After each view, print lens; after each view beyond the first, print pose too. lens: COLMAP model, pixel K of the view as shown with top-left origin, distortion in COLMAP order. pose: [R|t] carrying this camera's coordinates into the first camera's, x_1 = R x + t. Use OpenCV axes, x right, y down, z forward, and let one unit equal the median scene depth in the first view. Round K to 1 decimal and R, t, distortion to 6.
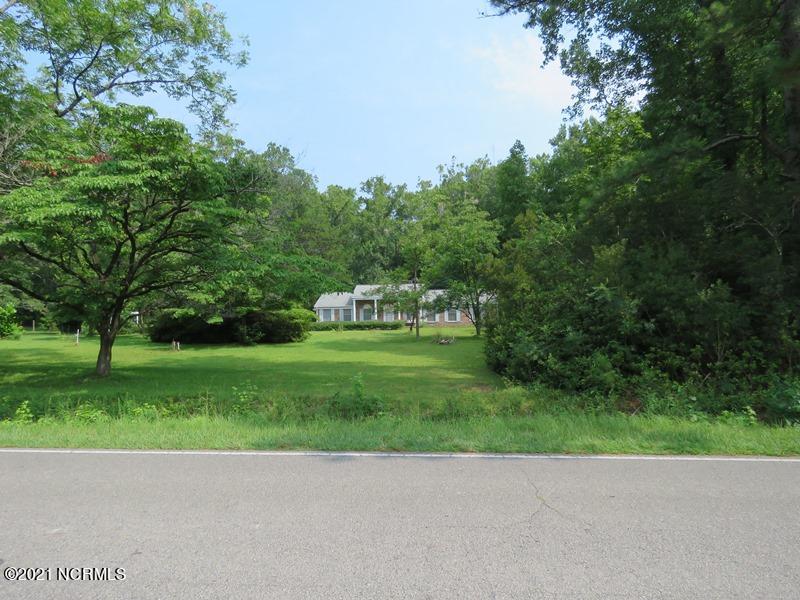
lens RADIAL K [[507.8, 0, 400.1], [0, 507.8, 301.4], [0, 0, 1]] dist [-0.003449, 0.001599]
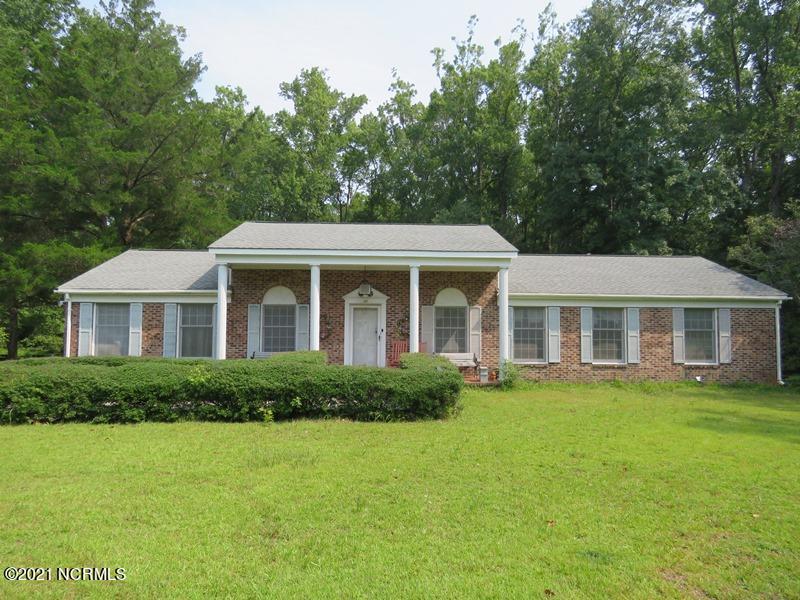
lens RADIAL K [[507.8, 0, 398.8], [0, 507.8, 299.4], [0, 0, 1]] dist [-0.003449, 0.001599]
pose [[0.988784, 0.030236, 0.146263, -0.042695], [-0.024223, 0.998794, -0.042717, 0.020151], [-0.147378, 0.038695, 0.988323, 0.736497]]
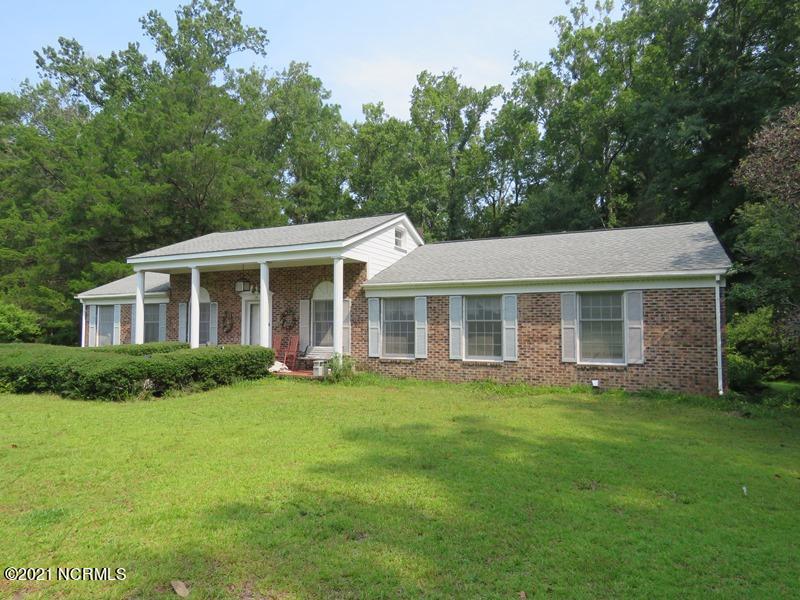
lens RADIAL K [[507.8, 0, 402.0], [0, 507.8, 300.8], [0, 0, 1]] dist [-0.003449, 0.001599]
pose [[0.947546, -0.001758, -0.319615, 0.136331], [-0.009155, 0.999425, -0.032639, 0.020763], [0.319489, 0.033853, 0.946985, 0.756925]]
